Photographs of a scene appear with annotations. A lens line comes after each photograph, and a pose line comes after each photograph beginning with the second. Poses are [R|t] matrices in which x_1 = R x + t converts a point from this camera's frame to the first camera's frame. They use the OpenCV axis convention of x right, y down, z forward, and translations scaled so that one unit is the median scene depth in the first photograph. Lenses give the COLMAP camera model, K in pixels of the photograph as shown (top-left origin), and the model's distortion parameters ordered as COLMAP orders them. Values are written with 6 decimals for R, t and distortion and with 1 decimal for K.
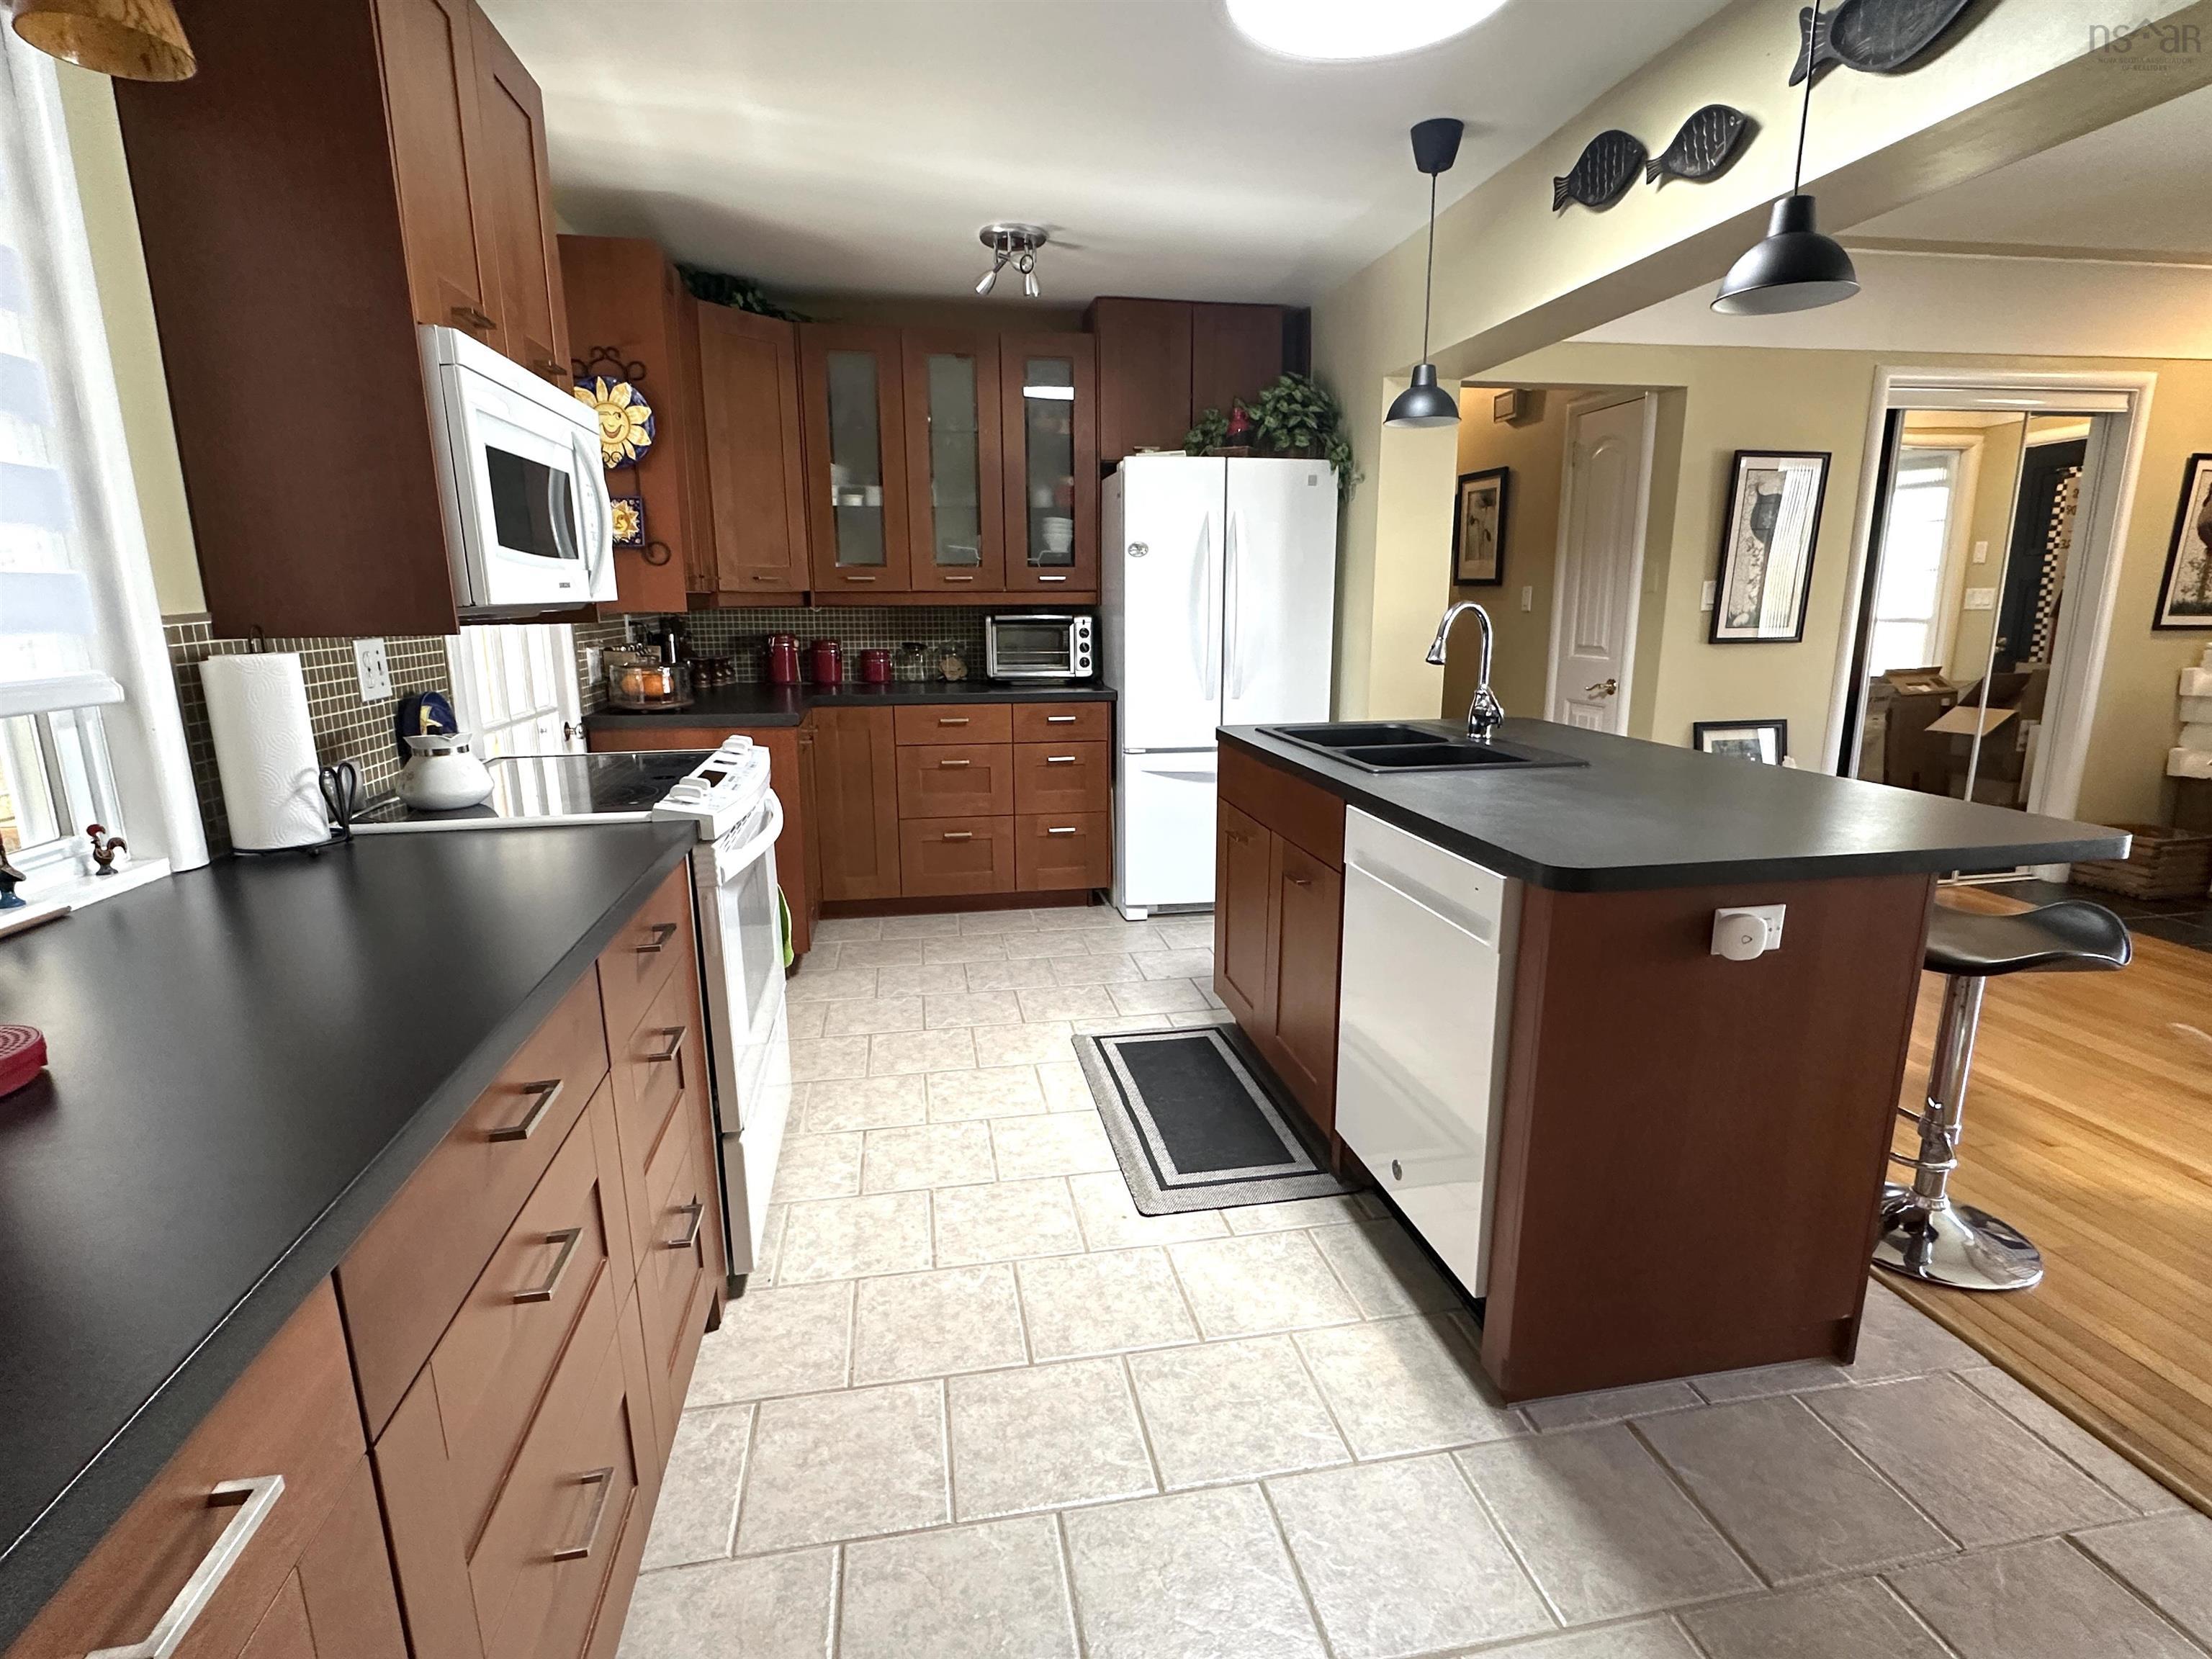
lens RADIAL K [[1085.2, 0, 1106.0], [0, 1085.2, 829.5], [0, 0, 1]] dist [-0.000873, -0.001227]
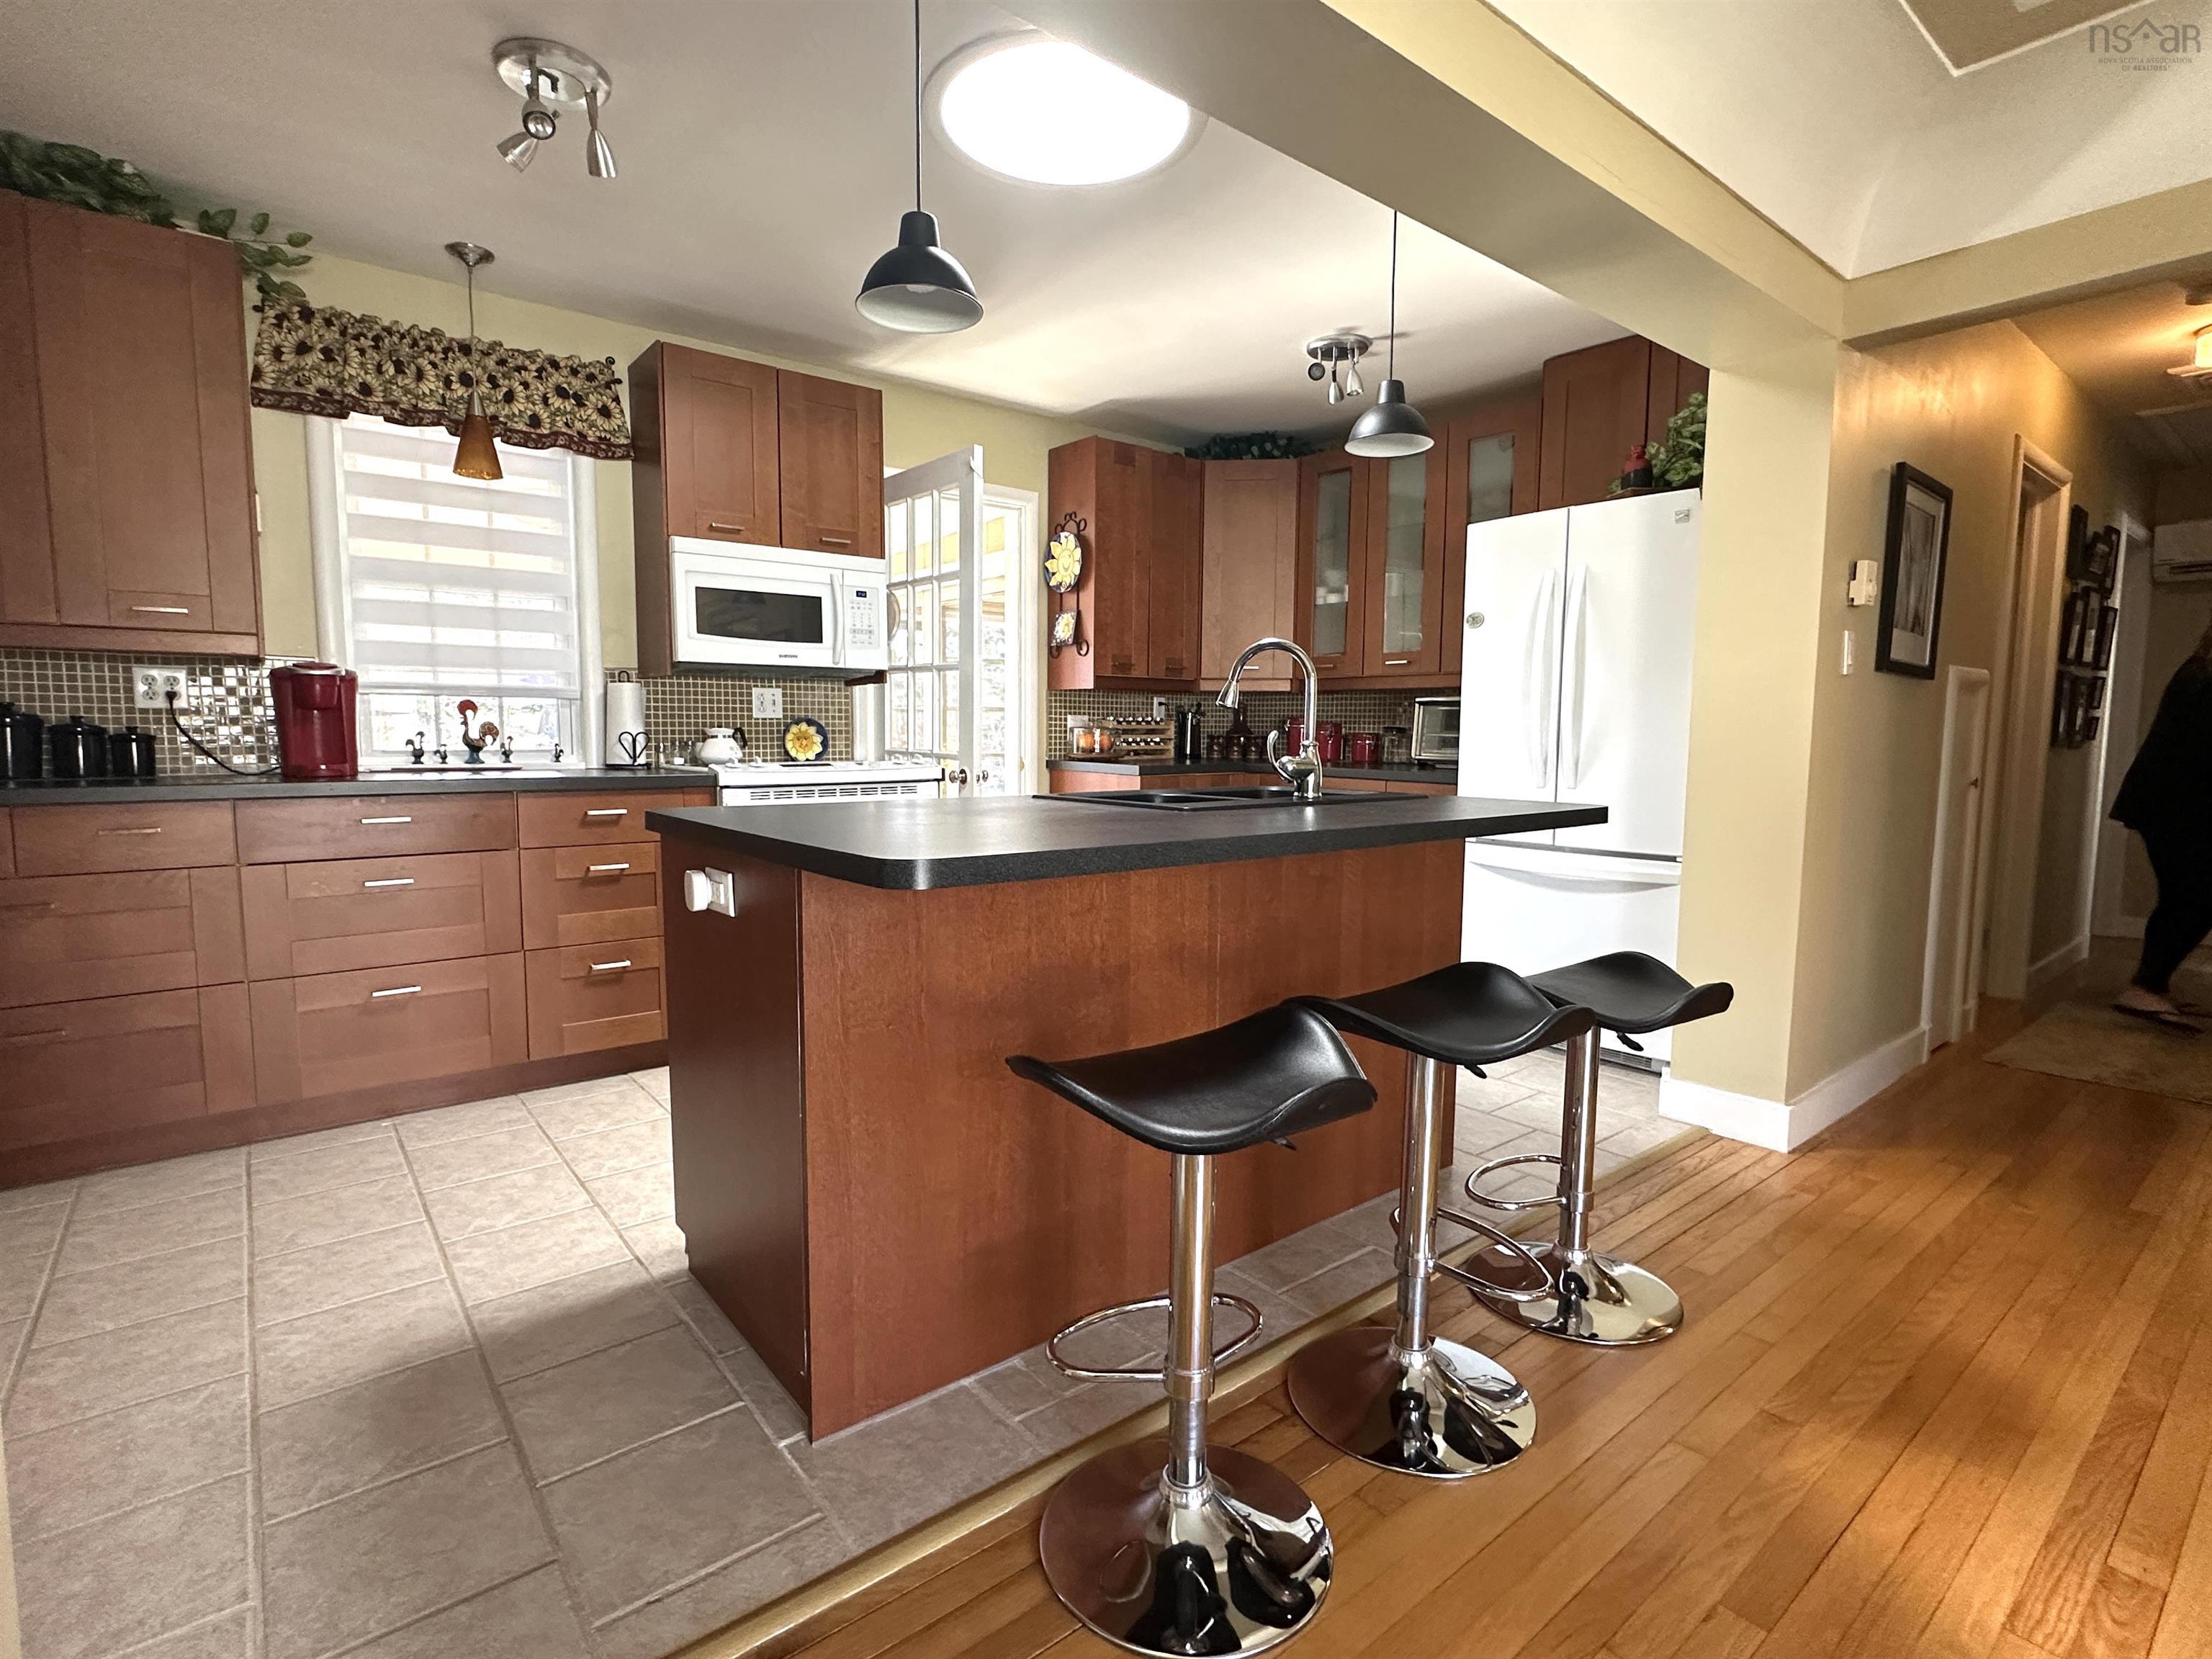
lens RADIAL K [[1066.2, 0, 1106.0], [0, 1066.2, 829.5], [0, 0, 1]] dist [0.000106, -0.000039]
pose [[0.479510, 0.092119, -0.872688, 0.701109], [-0.195709, 0.980654, -0.004019, -0.018186], [0.855435, 0.172720, 0.488261, 0.321501]]
